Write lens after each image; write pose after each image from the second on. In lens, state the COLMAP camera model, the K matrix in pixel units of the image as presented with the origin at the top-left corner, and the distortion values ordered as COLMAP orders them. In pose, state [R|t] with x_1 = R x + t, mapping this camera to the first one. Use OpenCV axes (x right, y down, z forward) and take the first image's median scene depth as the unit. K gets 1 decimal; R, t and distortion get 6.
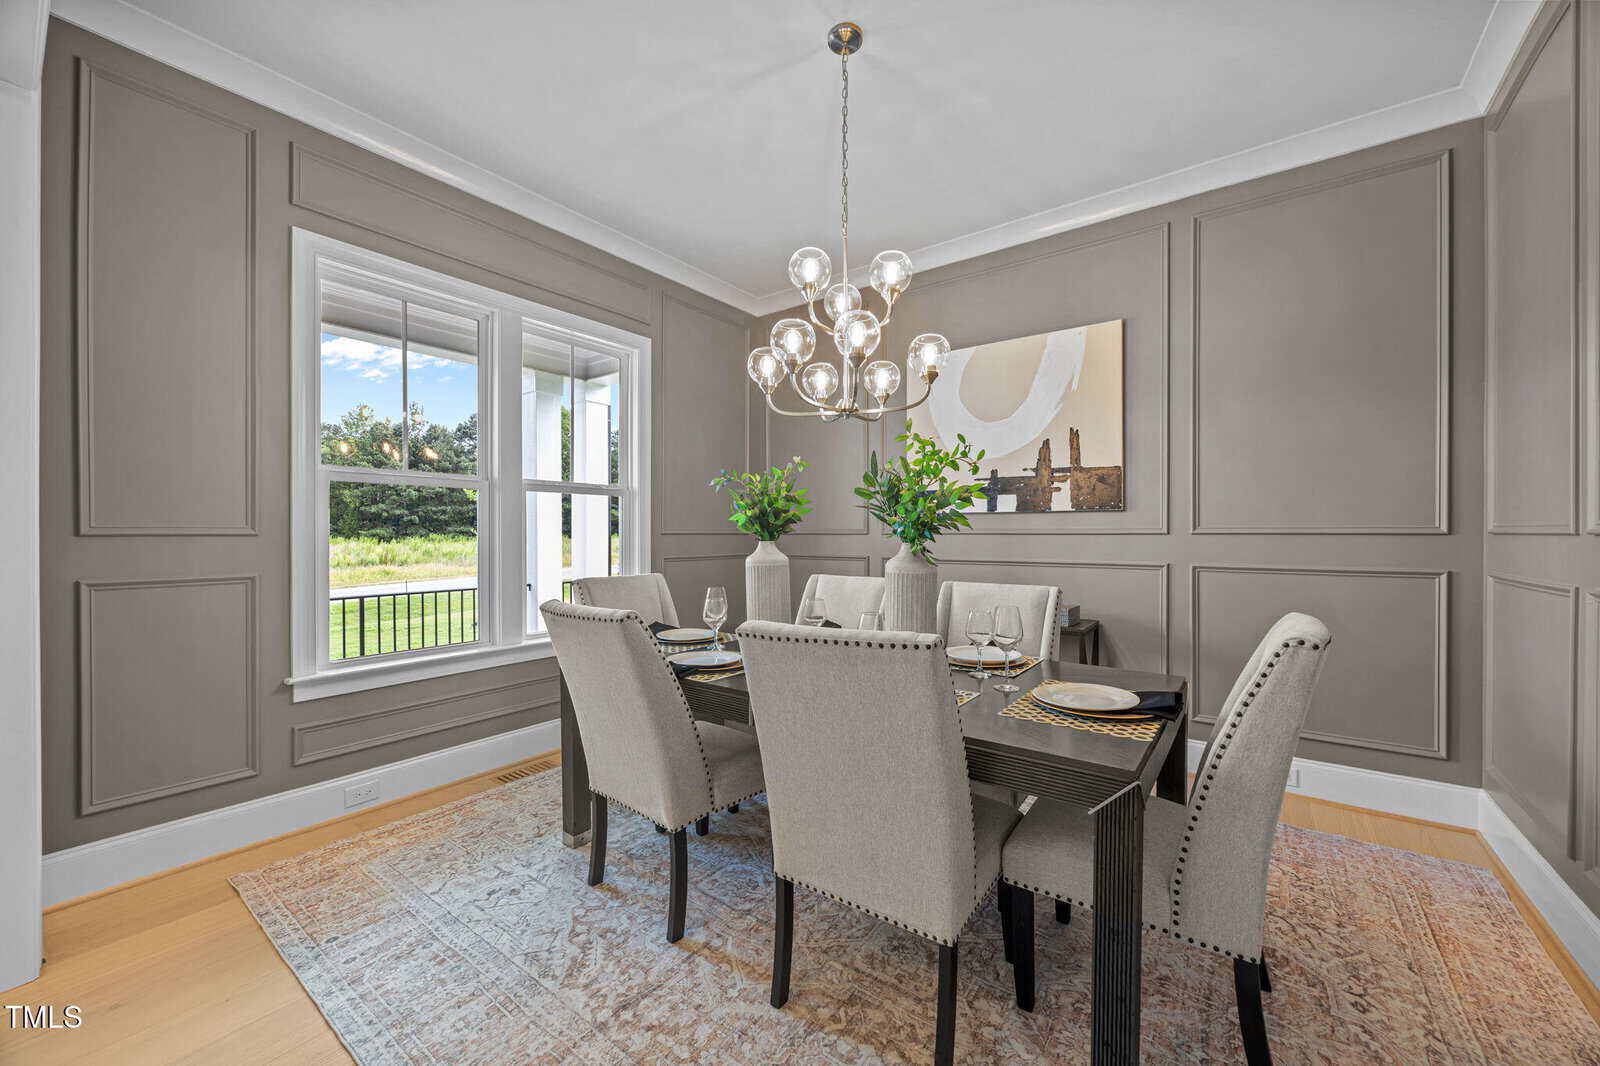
lens RADIAL K [[609.6, 0, 803.6], [0, 609.6, 535.4], [0, 0, 1]] dist [-0.002667, 0.000521]
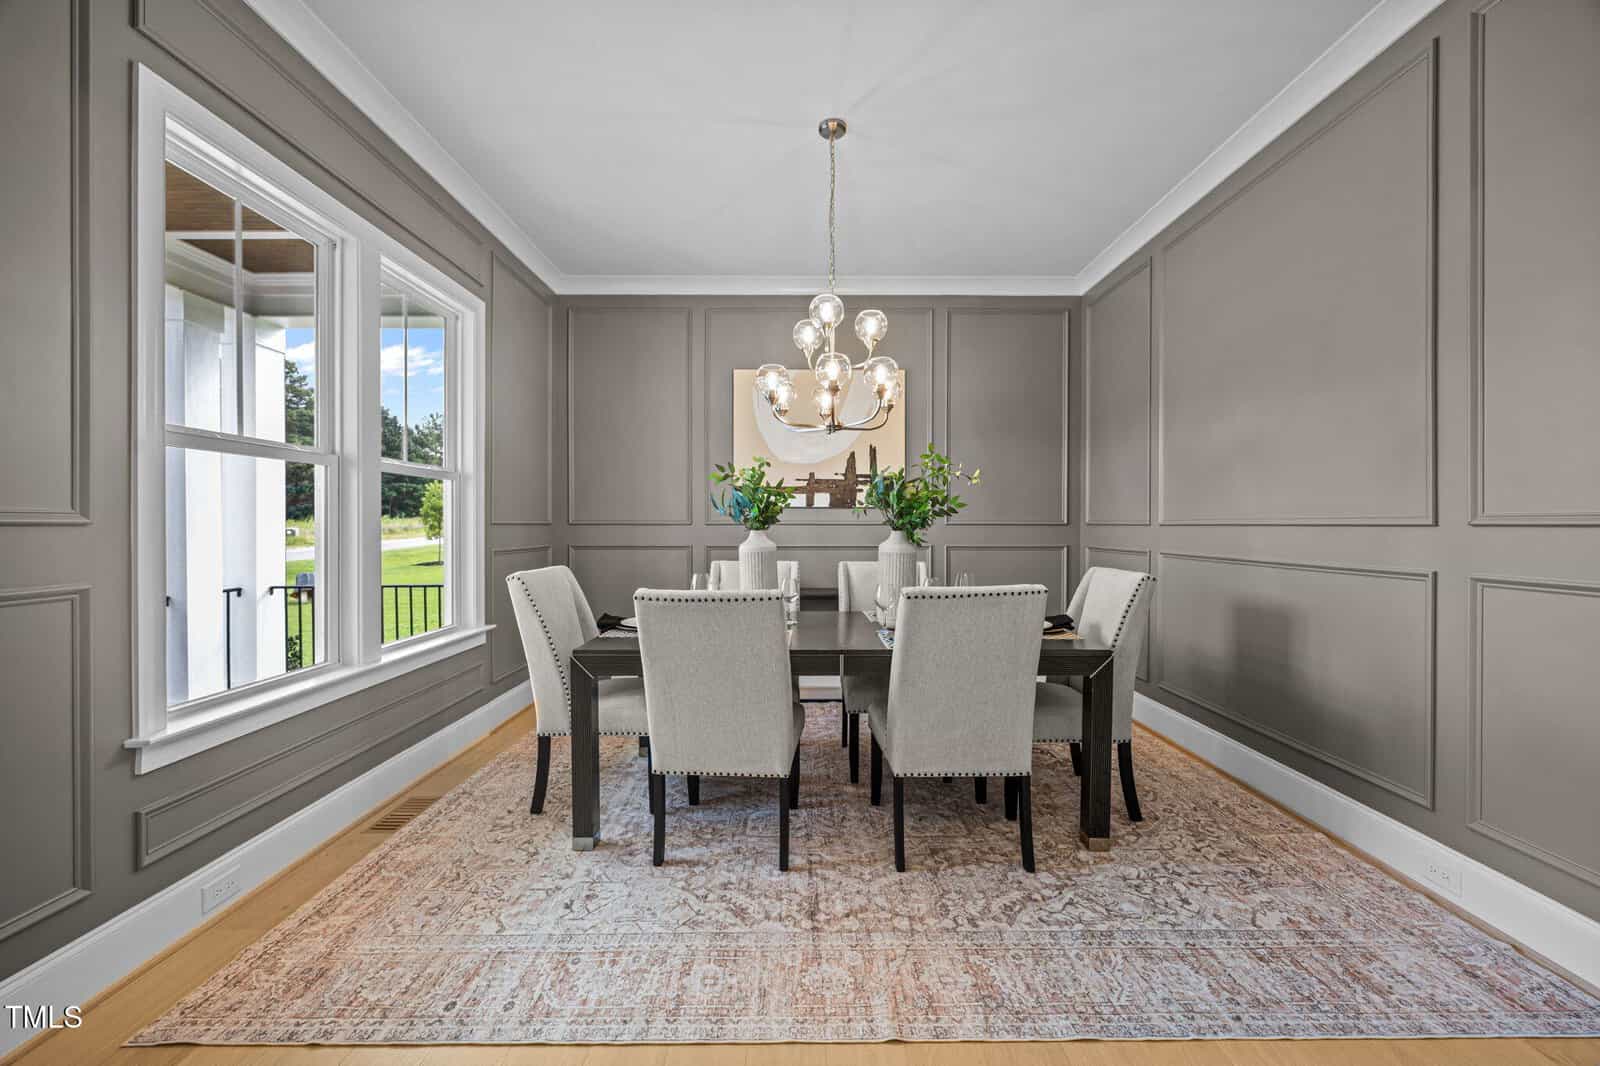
lens RADIAL K [[609.6, 0, 804.5], [0, 609.6, 528.8], [0, 0, 1]] dist [-0.002667, 0.000521]
pose [[0.801400, -0.003323, 0.598120, -0.643448], [0.000790, 0.999990, 0.004498, 0.001239], [-0.598129, -0.003132, 0.801394, 0.025537]]
